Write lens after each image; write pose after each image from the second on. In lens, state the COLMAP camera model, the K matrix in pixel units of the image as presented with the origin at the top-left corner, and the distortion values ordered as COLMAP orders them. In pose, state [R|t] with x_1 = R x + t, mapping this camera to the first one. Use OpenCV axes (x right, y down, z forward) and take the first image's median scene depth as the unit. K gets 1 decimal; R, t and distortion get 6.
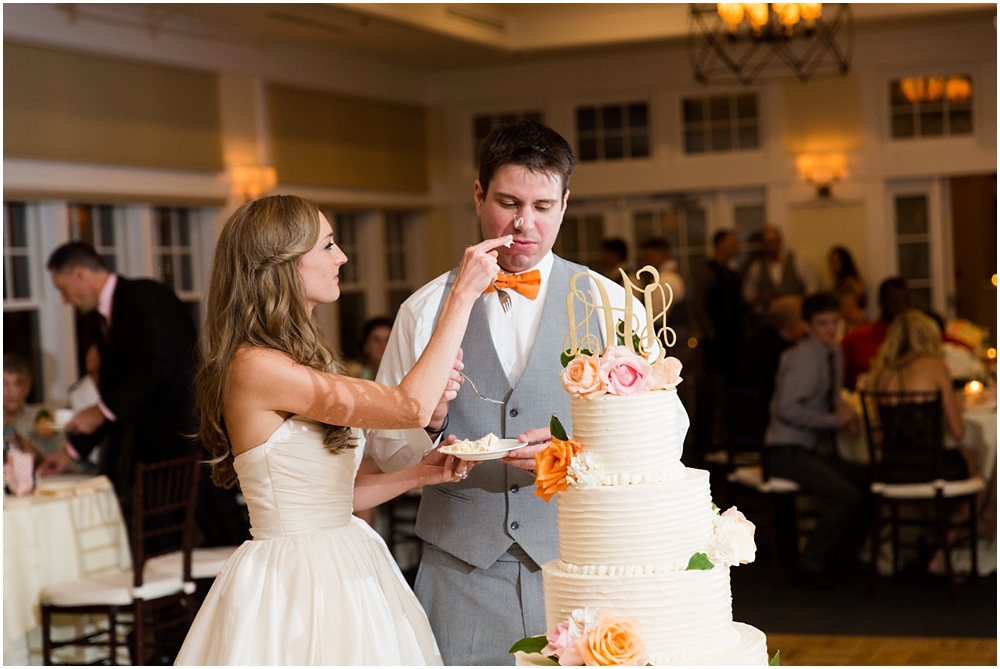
lens RADIAL K [[1980.0, 0, 508.6], [0, 1980.0, 331.7], [0, 0, 1]] dist [-0.010722, 0.000000]
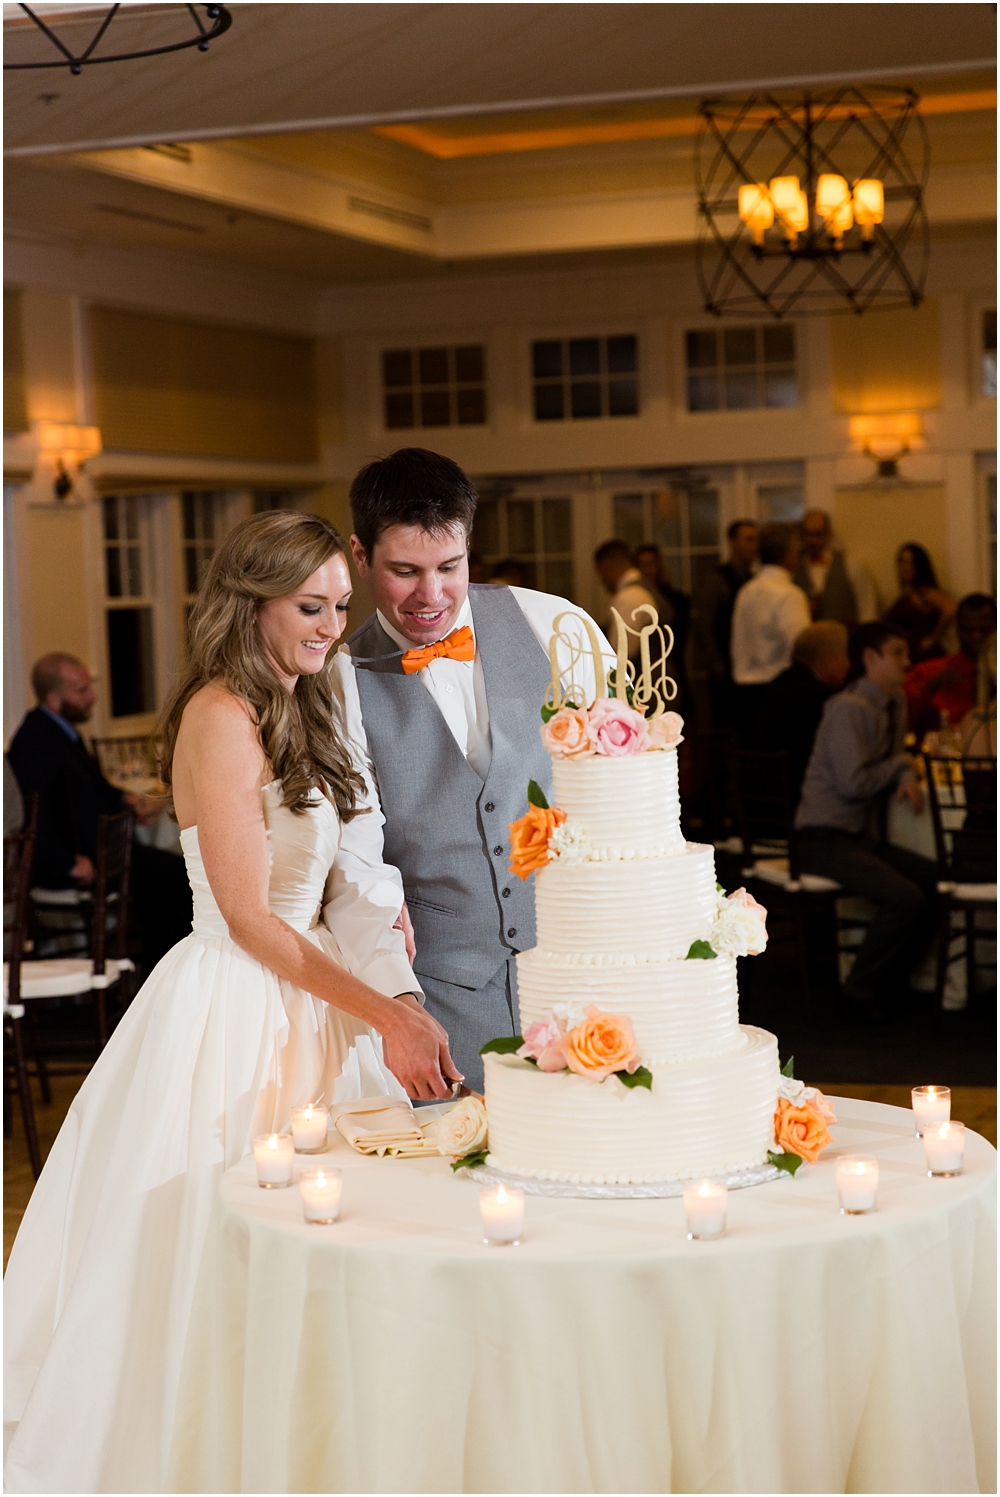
lens RADIAL K [[2964.1, 0, 540.3], [0, 2964.1, 813.6], [0, 0, 1]] dist [-0.010722, 0.000000]
pose [[0.999150, 0.007753, 0.040488, -0.024000], [-0.009807, 0.998662, 0.050767, -0.007239], [-0.040040, -0.051121, 0.997890, -0.258689]]
